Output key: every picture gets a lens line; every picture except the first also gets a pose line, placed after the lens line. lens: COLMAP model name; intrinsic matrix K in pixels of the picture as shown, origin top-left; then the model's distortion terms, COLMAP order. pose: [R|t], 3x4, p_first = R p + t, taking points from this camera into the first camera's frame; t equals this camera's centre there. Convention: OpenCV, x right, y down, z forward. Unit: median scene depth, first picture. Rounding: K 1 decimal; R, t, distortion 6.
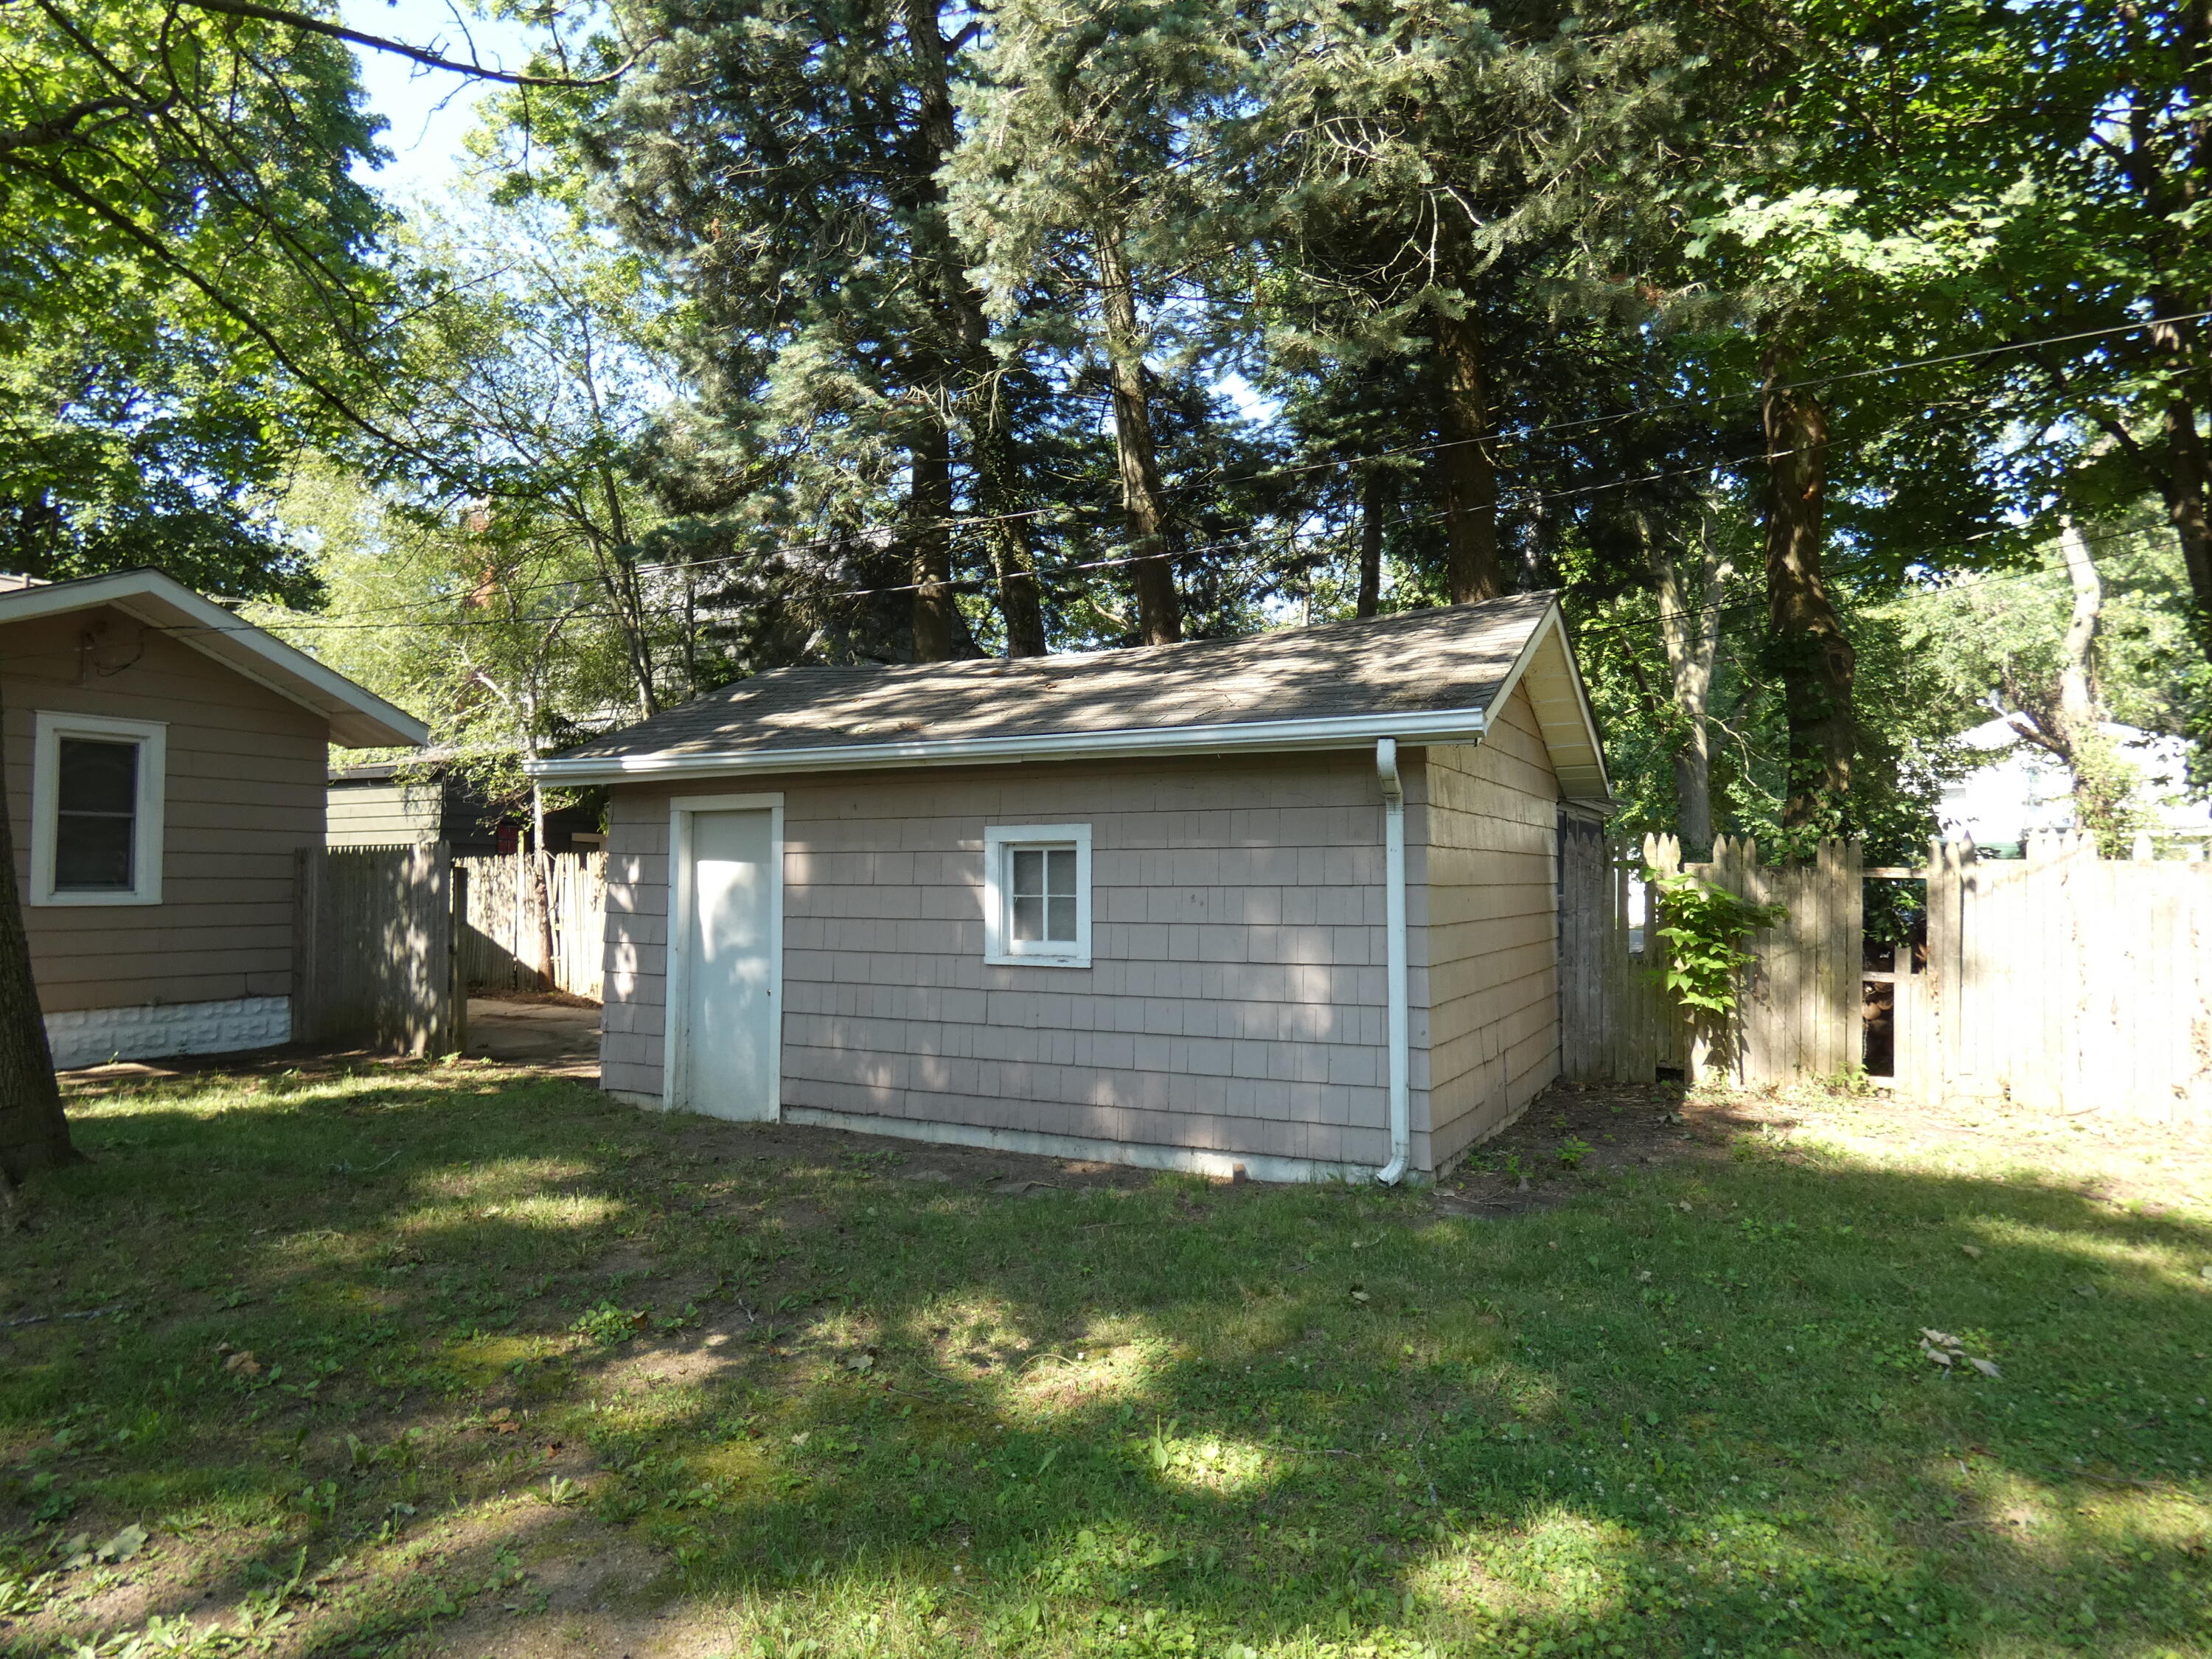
lens RADIAL K [[1323.4, 0, 1105.8], [0, 1323.4, 830.5], [0, 0, 1]] dist [-0.007504, -0.001114]
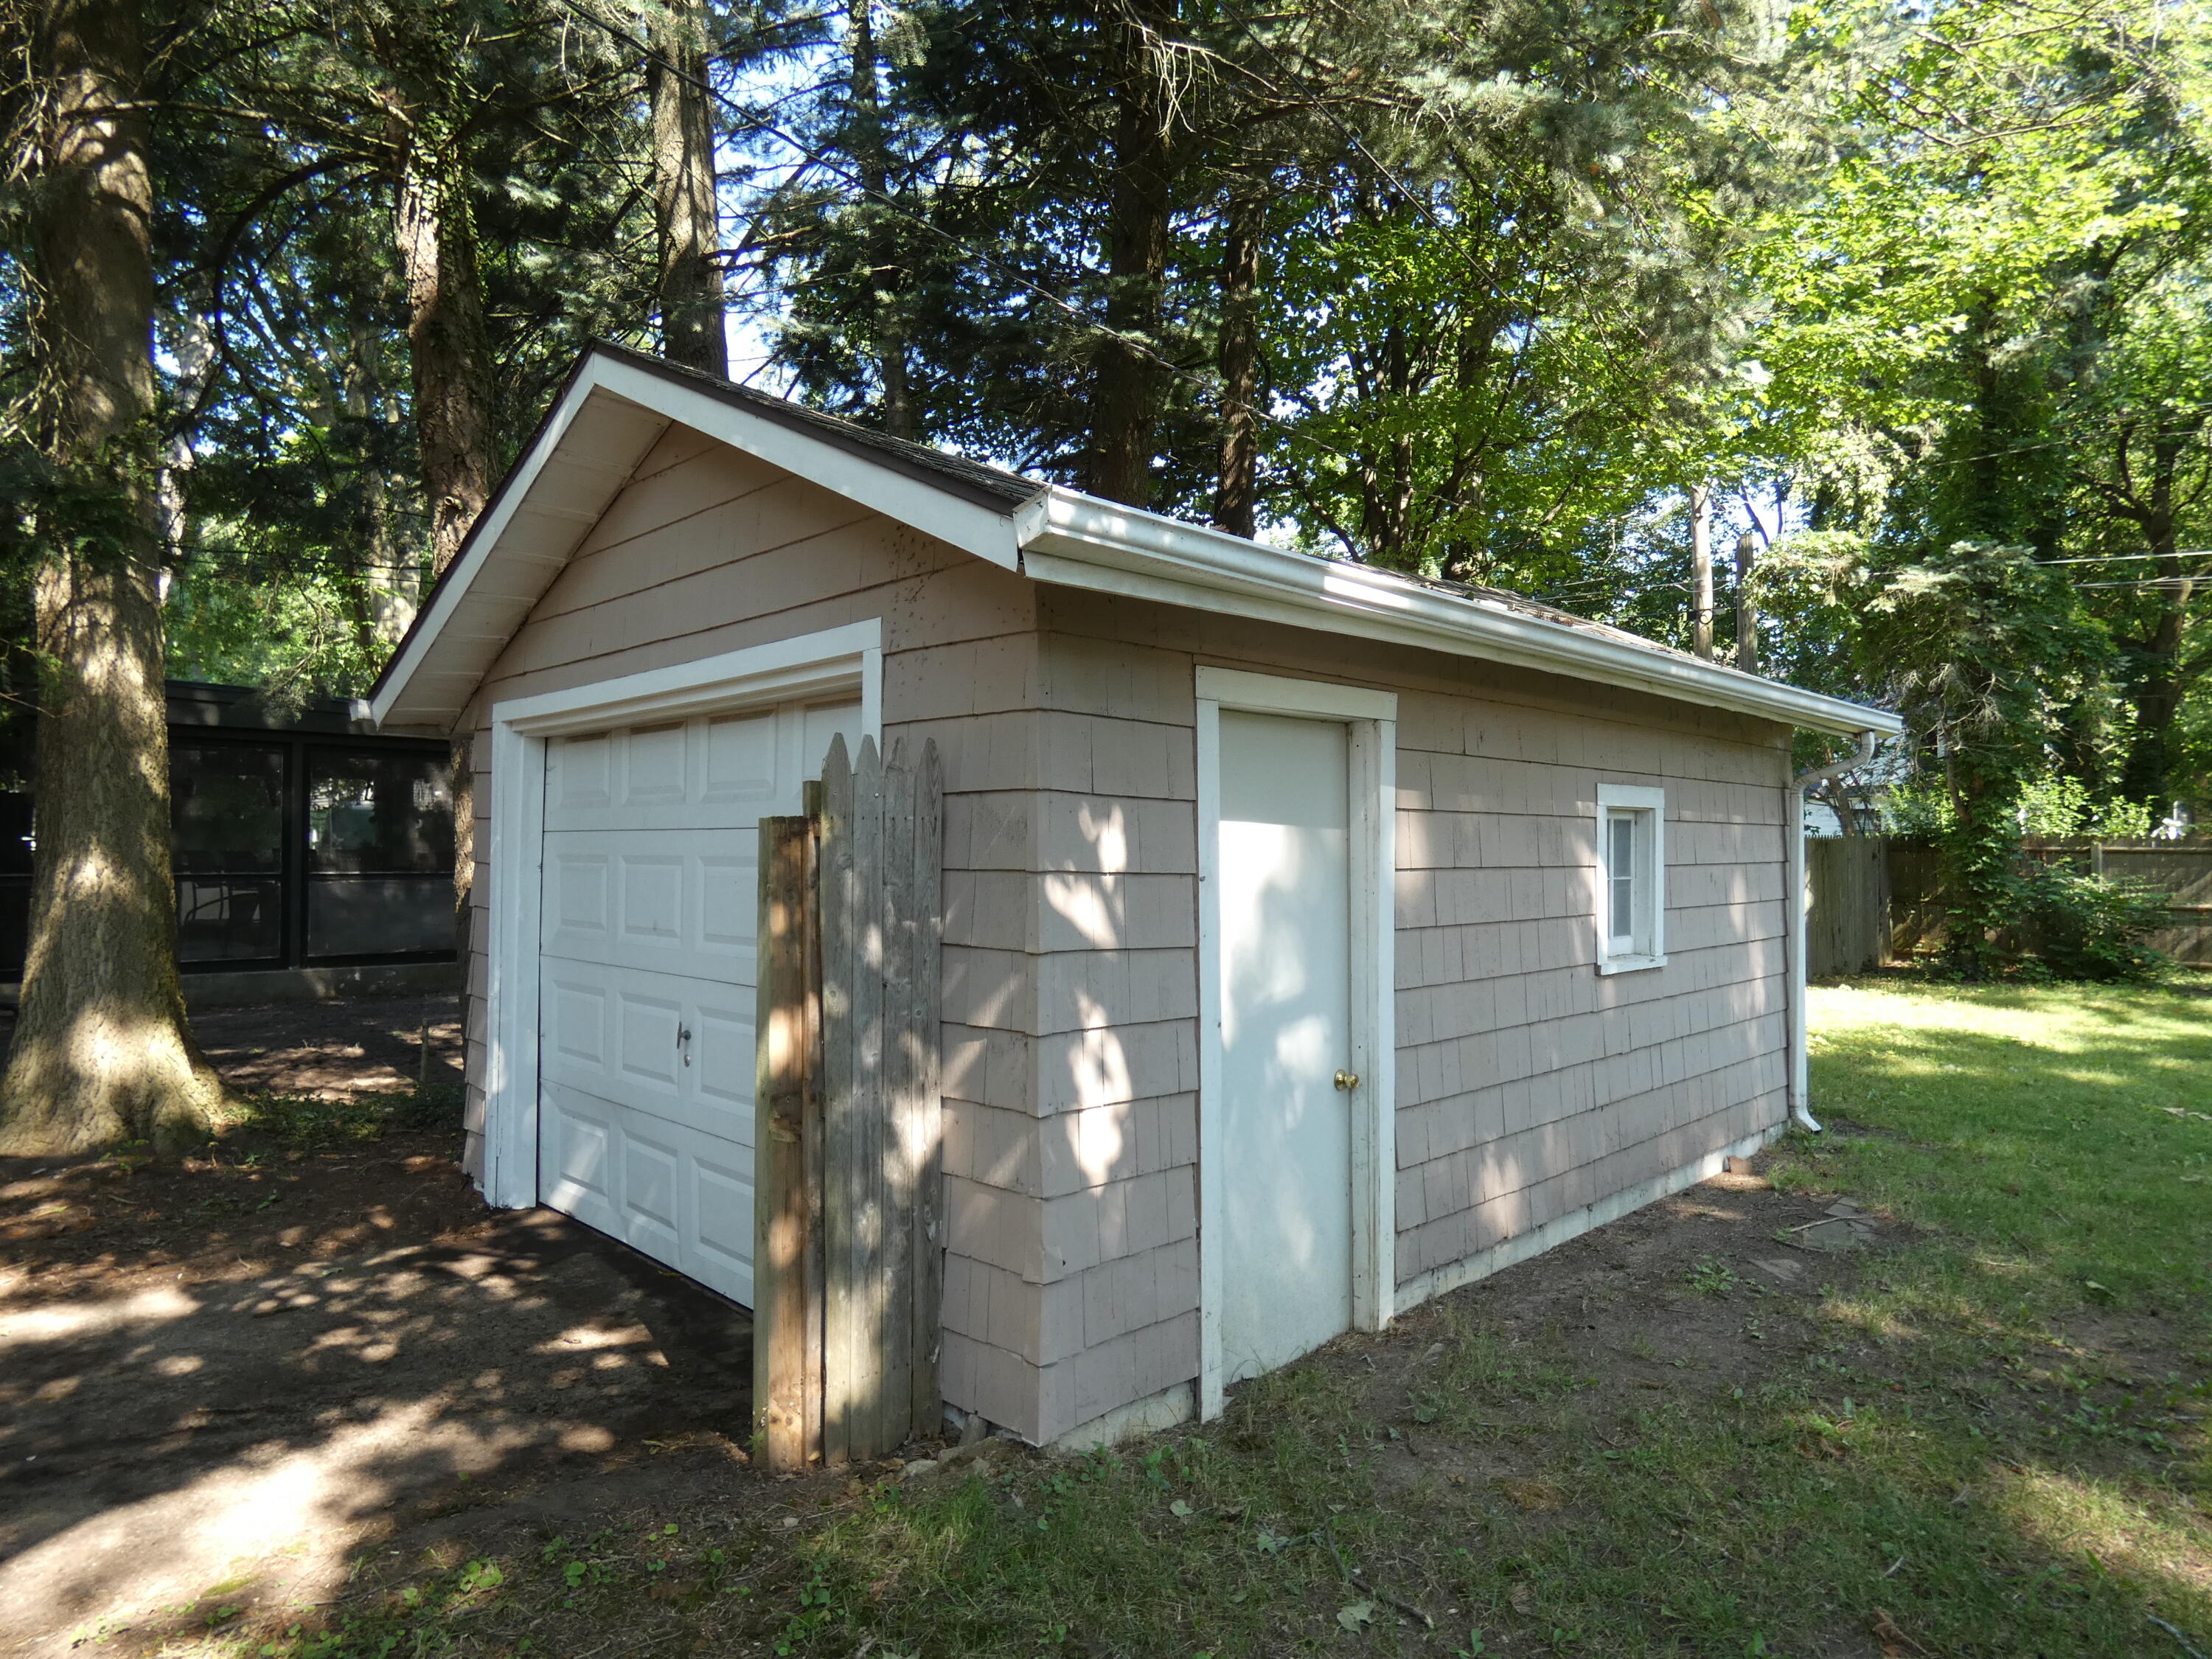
lens RADIAL K [[1323.4, 0, 1107.9], [0, 1323.4, 828.0], [0, 0, 1]] dist [-0.007504, -0.001114]
pose [[0.272792, 0.012349, 0.961994, -0.752688], [-0.035758, 0.999357, -0.002689, 0.028684], [-0.961408, -0.033665, 0.273058, 0.927782]]
